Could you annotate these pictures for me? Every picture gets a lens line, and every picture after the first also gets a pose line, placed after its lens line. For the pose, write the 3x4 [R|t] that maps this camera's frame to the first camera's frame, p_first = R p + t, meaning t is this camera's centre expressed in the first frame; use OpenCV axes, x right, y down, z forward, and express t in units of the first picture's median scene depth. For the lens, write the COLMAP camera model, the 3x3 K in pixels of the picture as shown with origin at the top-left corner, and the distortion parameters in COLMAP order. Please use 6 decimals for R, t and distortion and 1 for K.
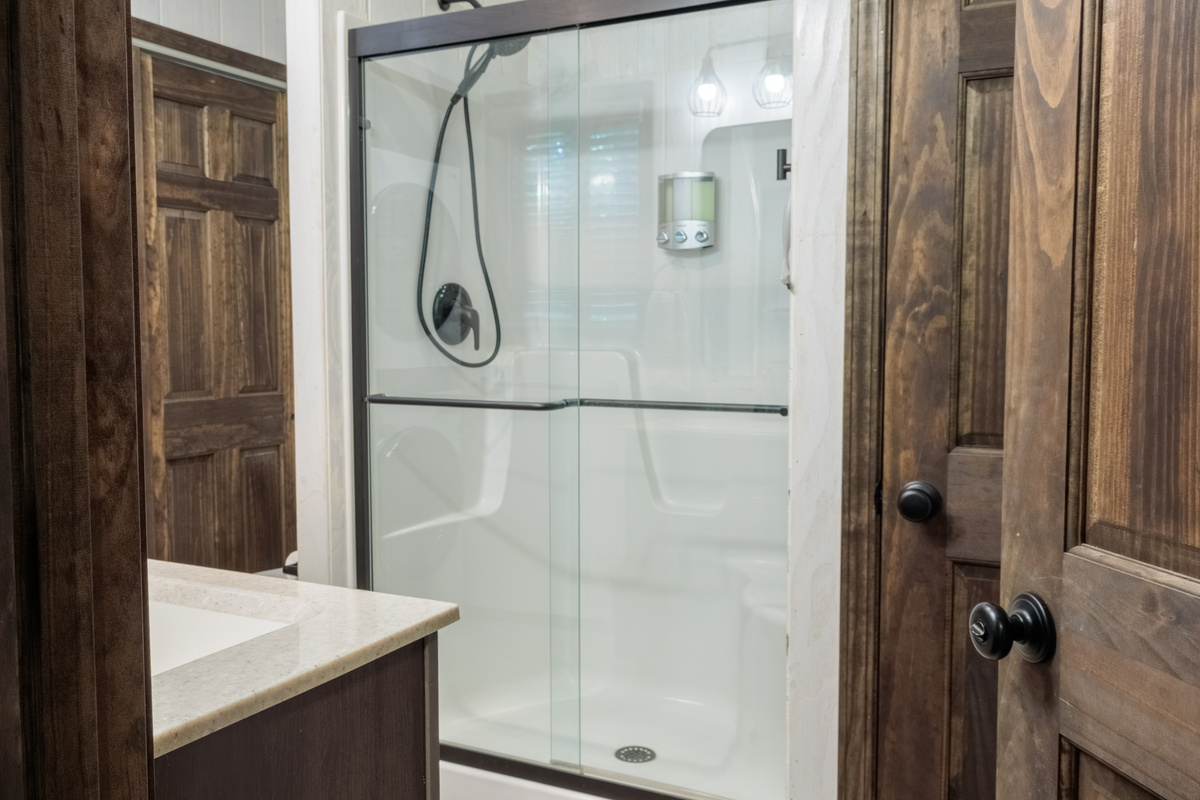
lens RADIAL K [[1044.0, 0, 594.5], [0, 1044.0, 400.0], [0, 0, 1]] dist [-0.002797, 0.001054]
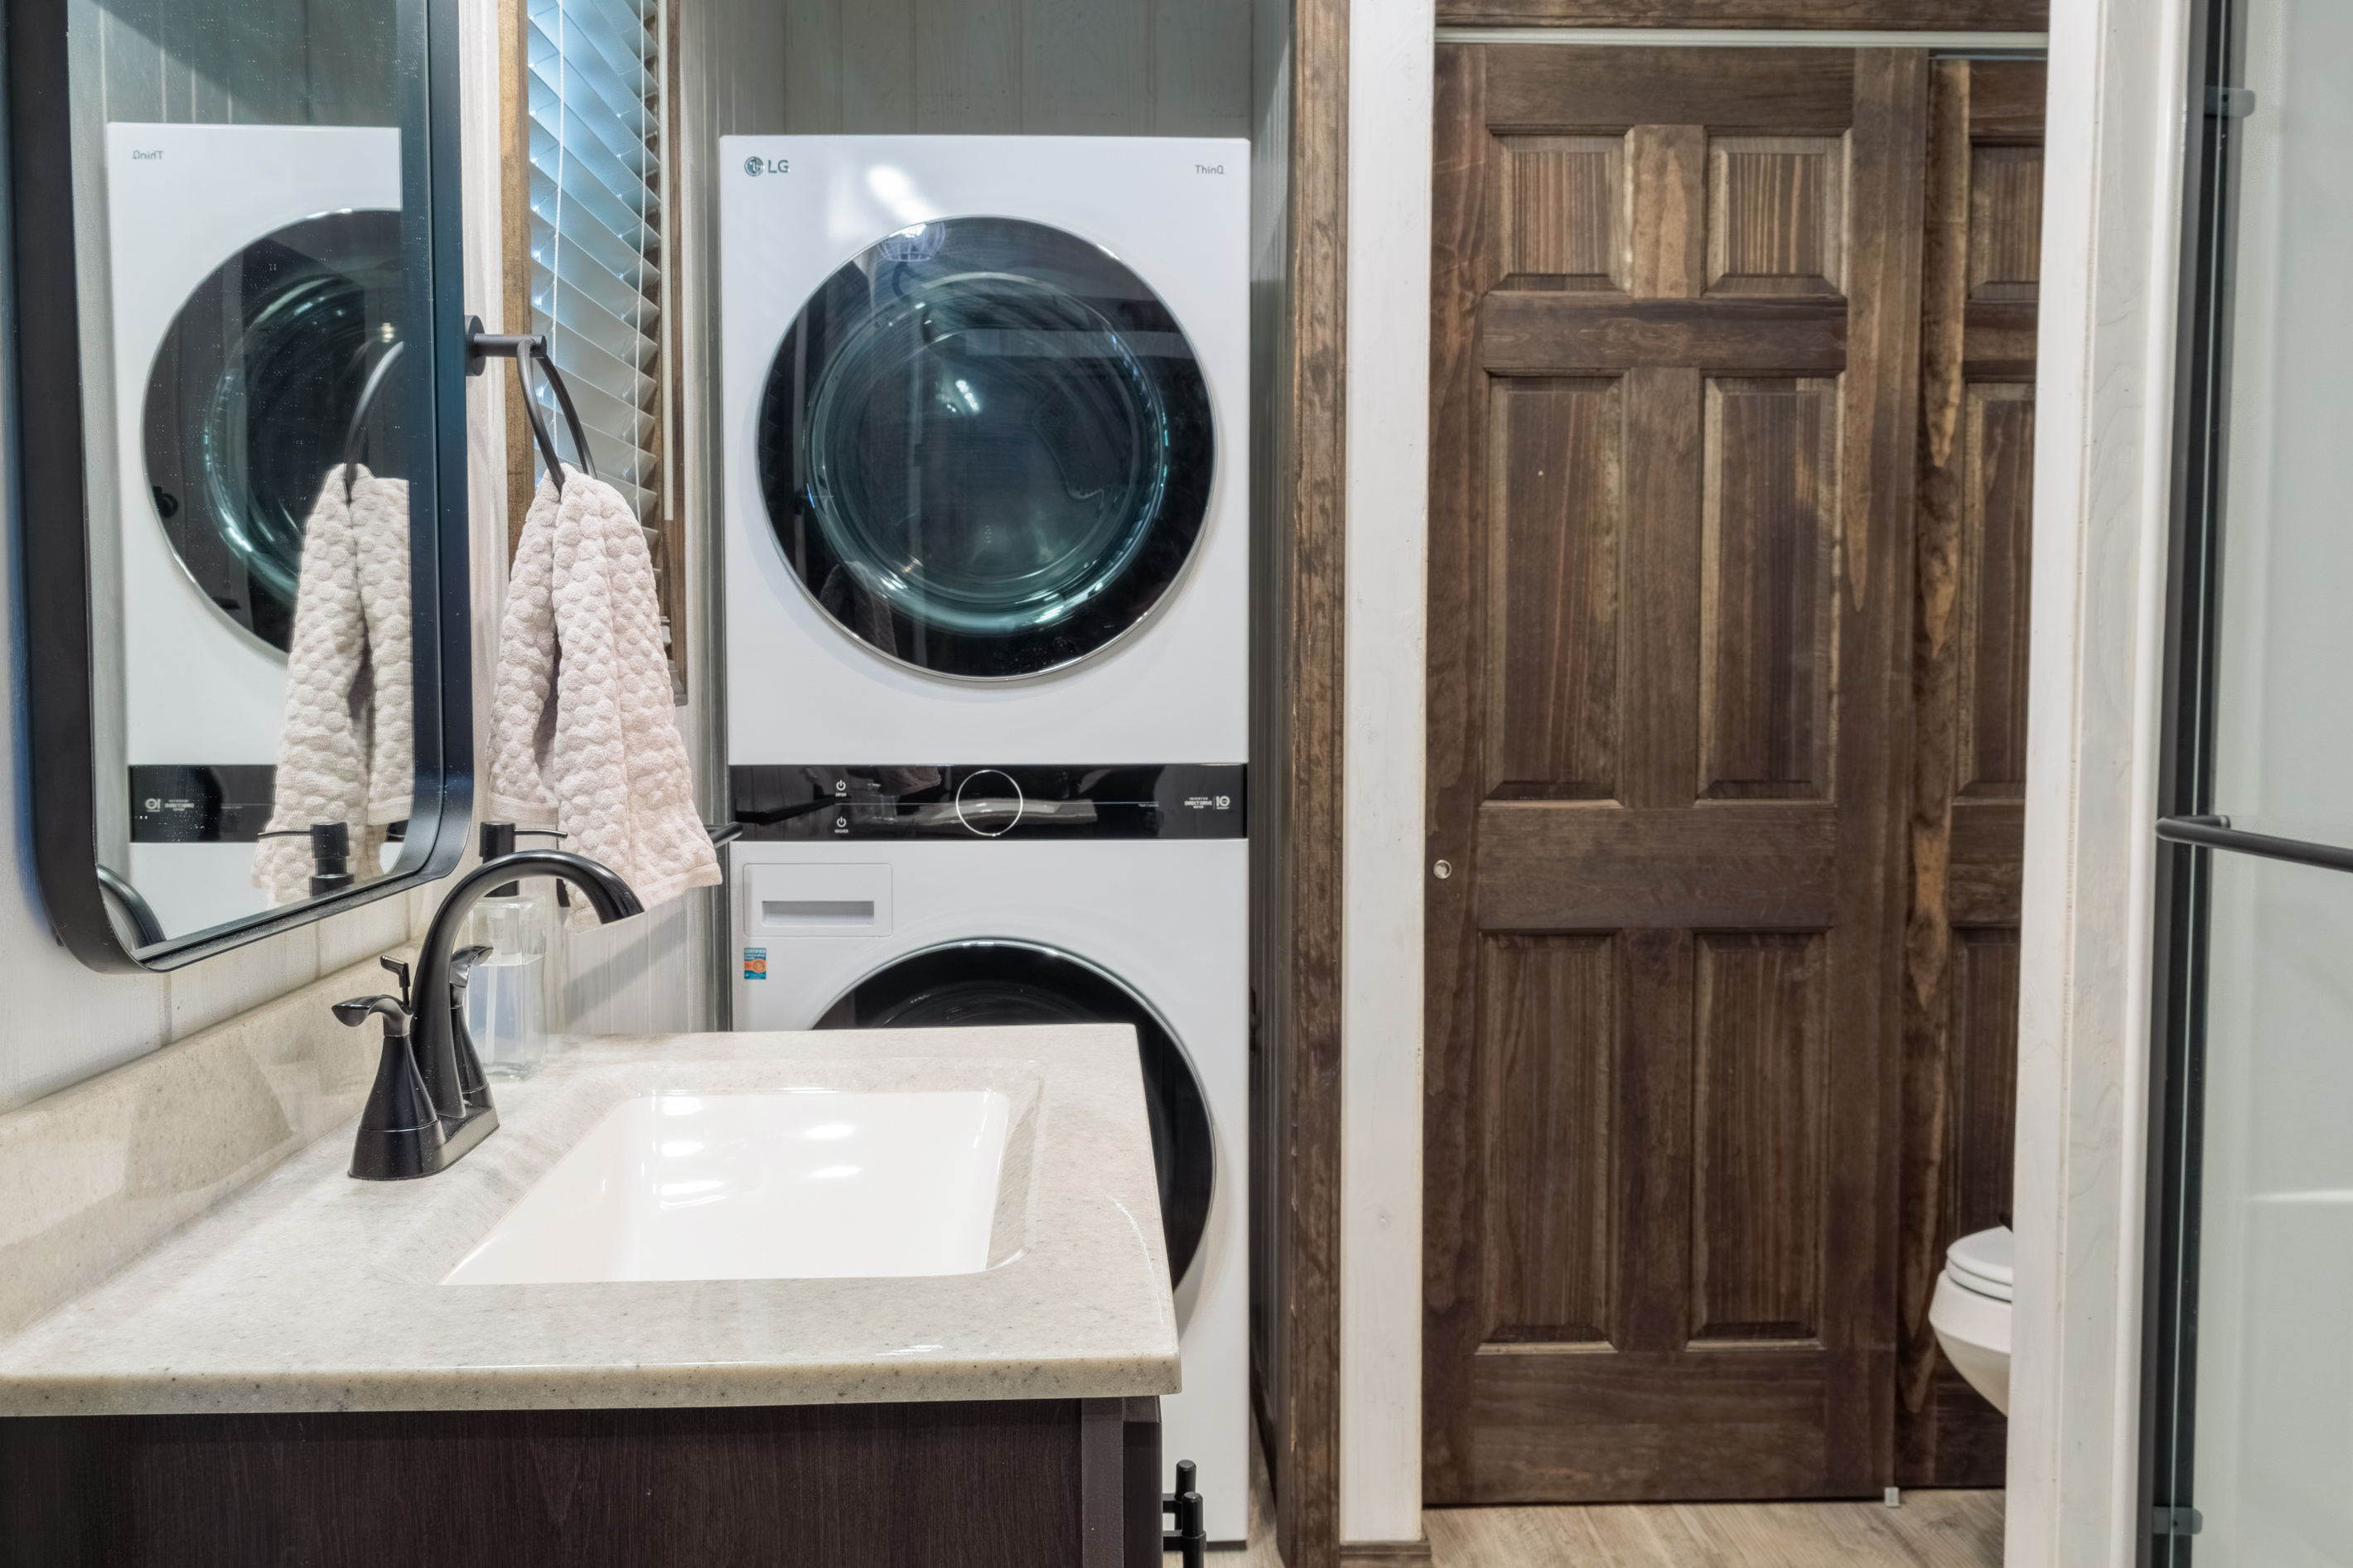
lens RADIAL K [[2046.9, 0, 1168.5], [0, 2046.9, 780.6], [0, 0, 1]] dist [-0.002797, 0.001054]
pose [[0.491653, 0.063458, -0.868476, 0.209608], [-0.064839, 0.997240, 0.036161, -0.018257], [0.868374, 0.038532, 0.494411, 0.246587]]
